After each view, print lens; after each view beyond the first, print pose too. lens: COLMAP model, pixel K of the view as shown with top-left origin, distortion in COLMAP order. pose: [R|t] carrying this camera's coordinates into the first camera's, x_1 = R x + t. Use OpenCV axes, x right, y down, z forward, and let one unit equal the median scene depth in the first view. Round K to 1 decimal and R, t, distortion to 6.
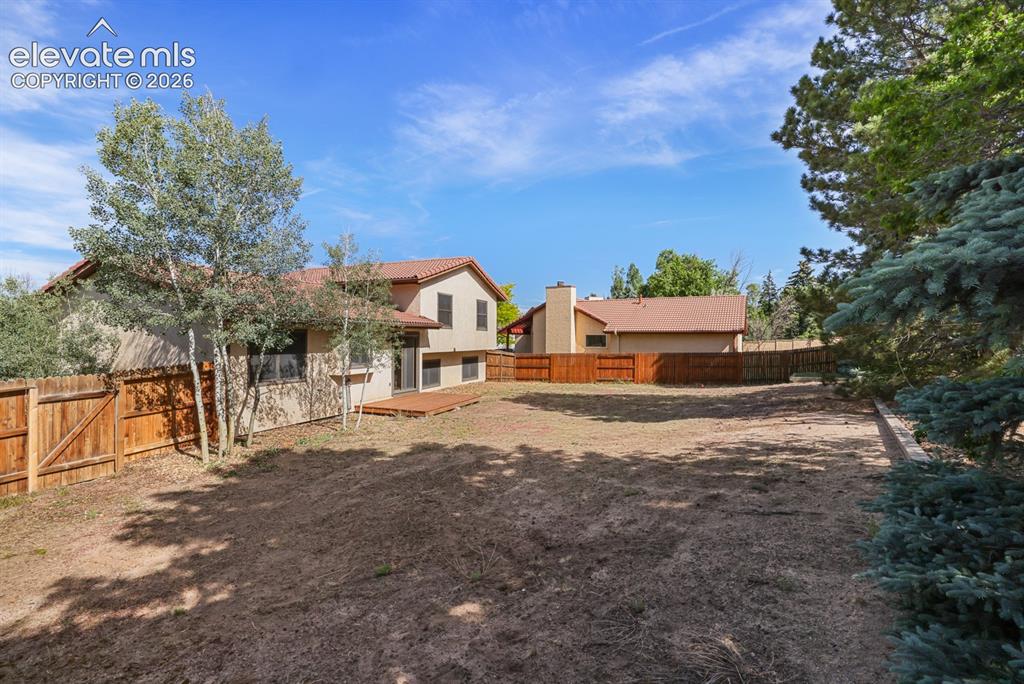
lens RADIAL K [[440.9, 0, 505.6], [0, 440.9, 341.2], [0, 0, 1]] dist [-0.015975, 0.002025]
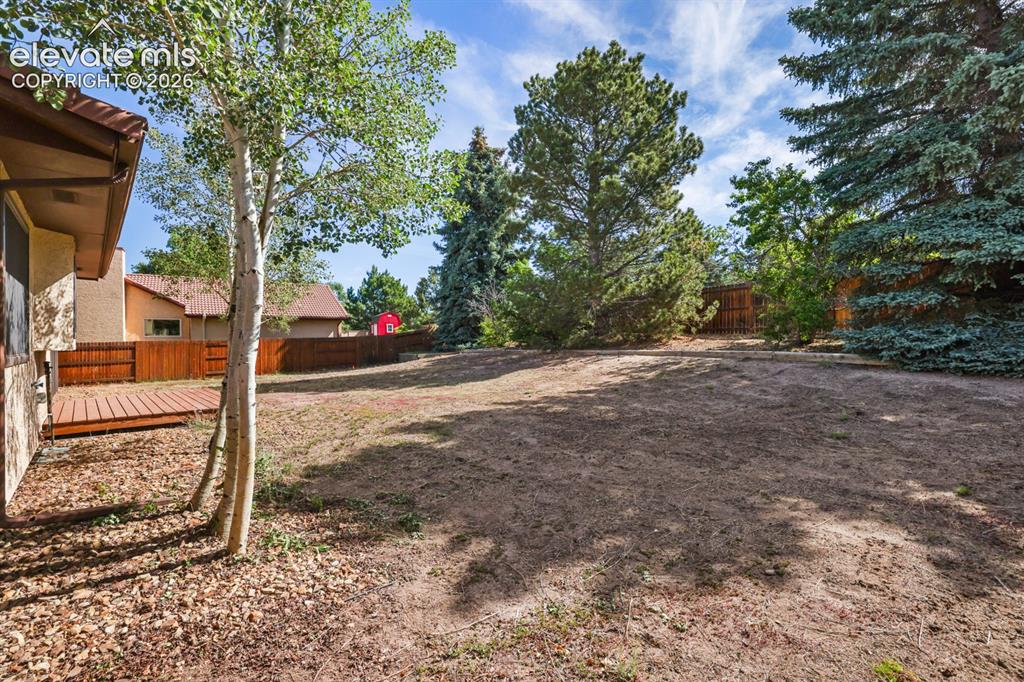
lens RADIAL K [[440.9, 0, 505.5], [0, 440.9, 338.2], [0, 0, 1]] dist [-0.015975, 0.002025]
pose [[0.411351, -0.003168, 0.911472, -0.486805], [0.014332, 0.999893, -0.002992, 0.059565], [-0.911365, 0.014294, 0.411352, 0.358773]]
